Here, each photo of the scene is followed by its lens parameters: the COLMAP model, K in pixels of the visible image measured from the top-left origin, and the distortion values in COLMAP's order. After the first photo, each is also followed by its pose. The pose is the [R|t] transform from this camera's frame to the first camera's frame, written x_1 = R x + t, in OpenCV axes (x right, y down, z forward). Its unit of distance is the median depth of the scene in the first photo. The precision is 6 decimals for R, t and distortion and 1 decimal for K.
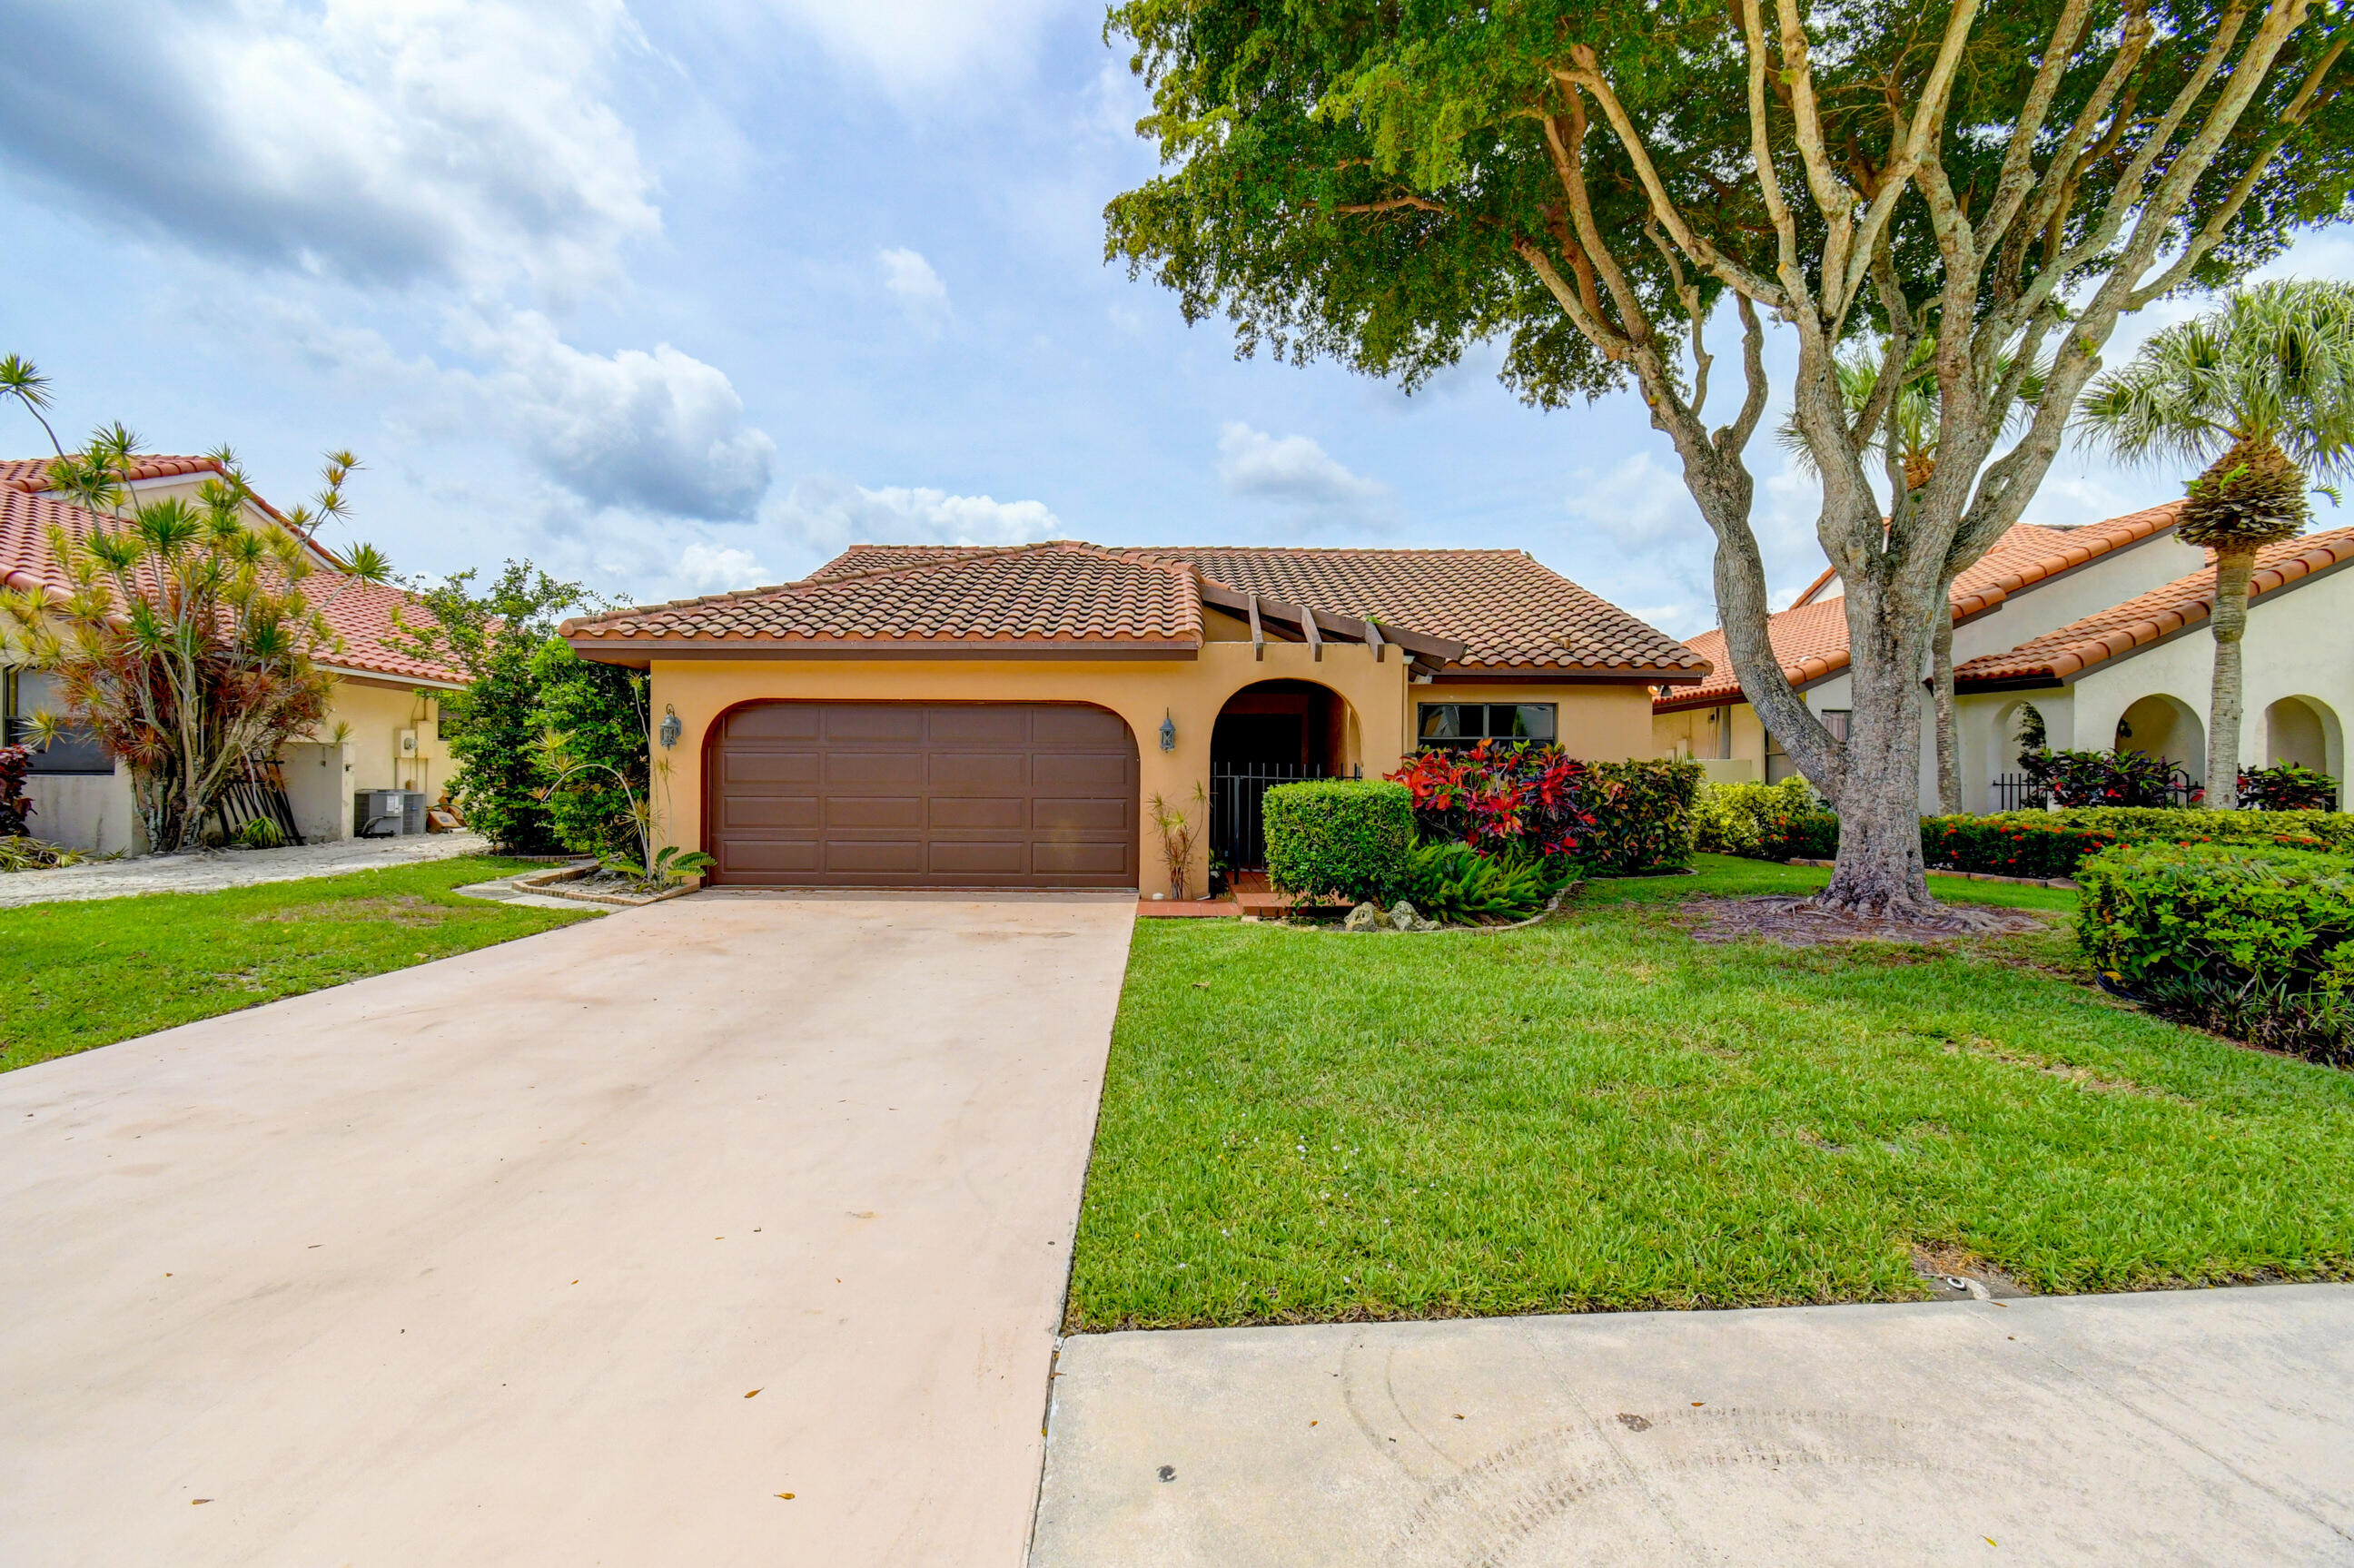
lens RADIAL K [[1034.0, 0, 1177.0], [0, 1034.0, 784.0], [0, 0, 1]] dist [0.000733, -0.000546]
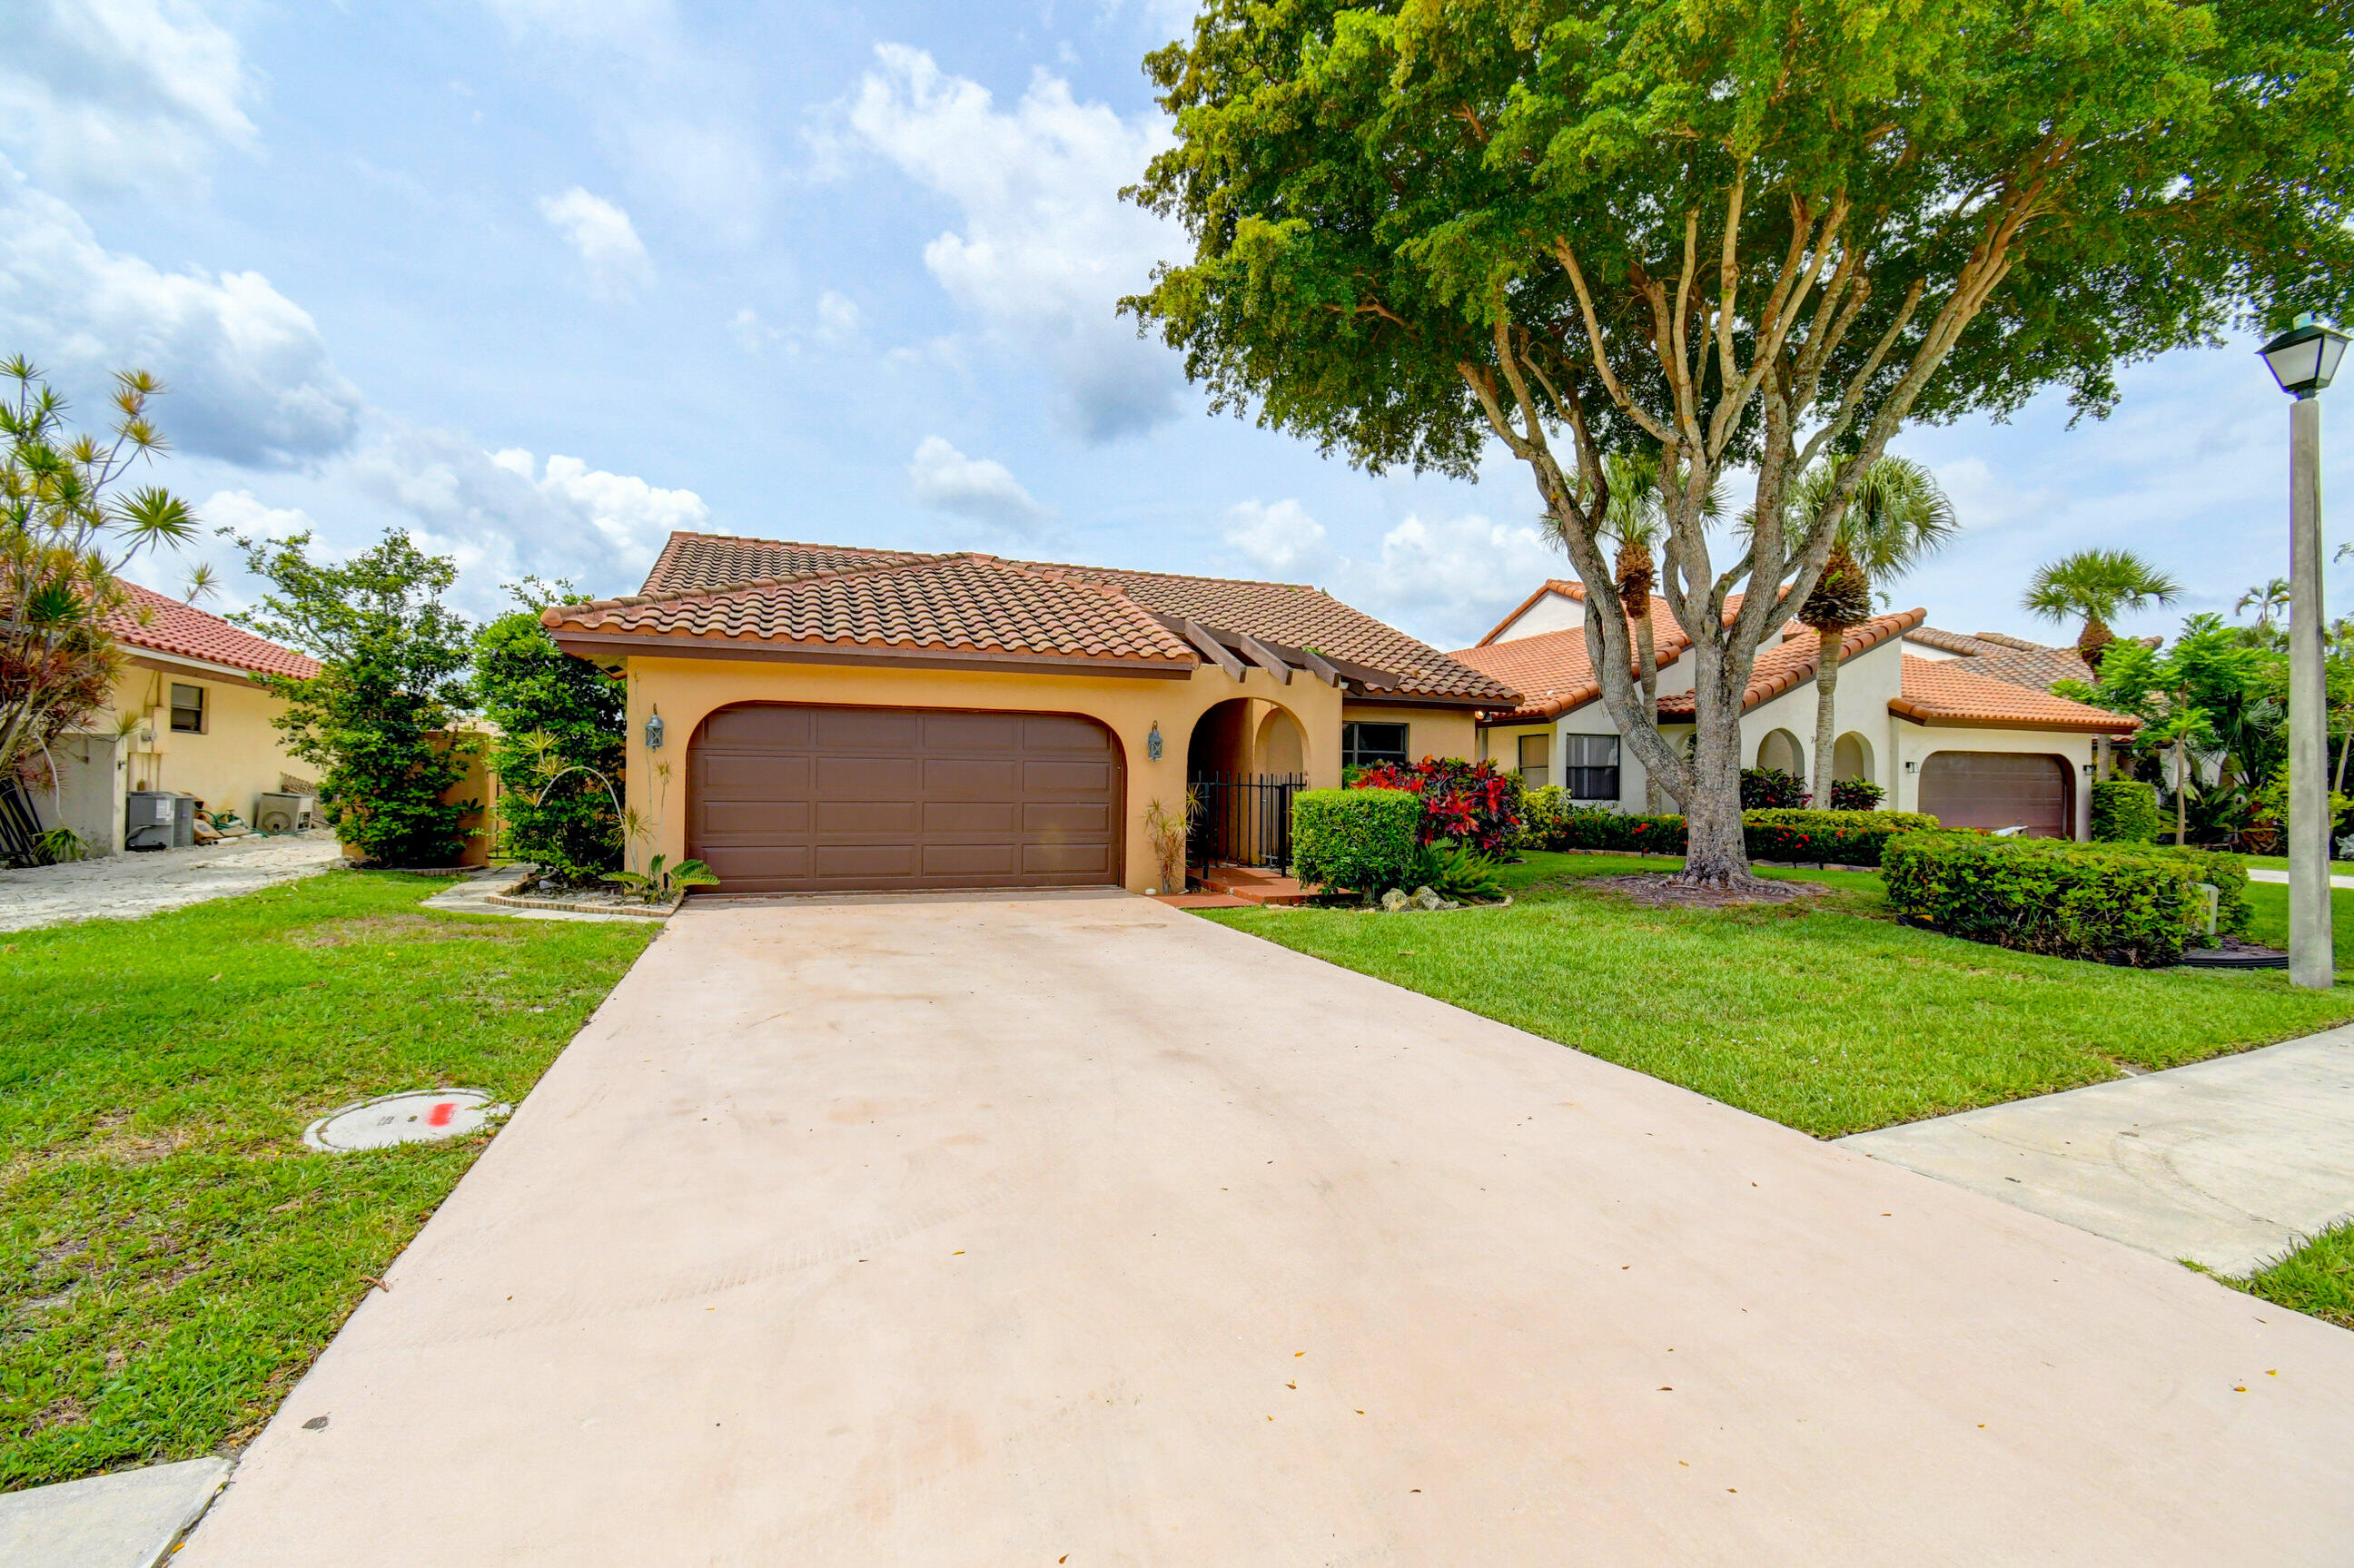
lens RADIAL K [[1016.2, 0, 1177.0], [0, 1016.2, 784.0], [0, 0, 1]] dist [0.004111, 0.000072]
pose [[0.941695, 0.005669, 0.336421, -0.349901], [-0.004614, 0.999982, -0.003934, -0.002170], [-0.336437, 0.002152, 0.941704, -0.033494]]
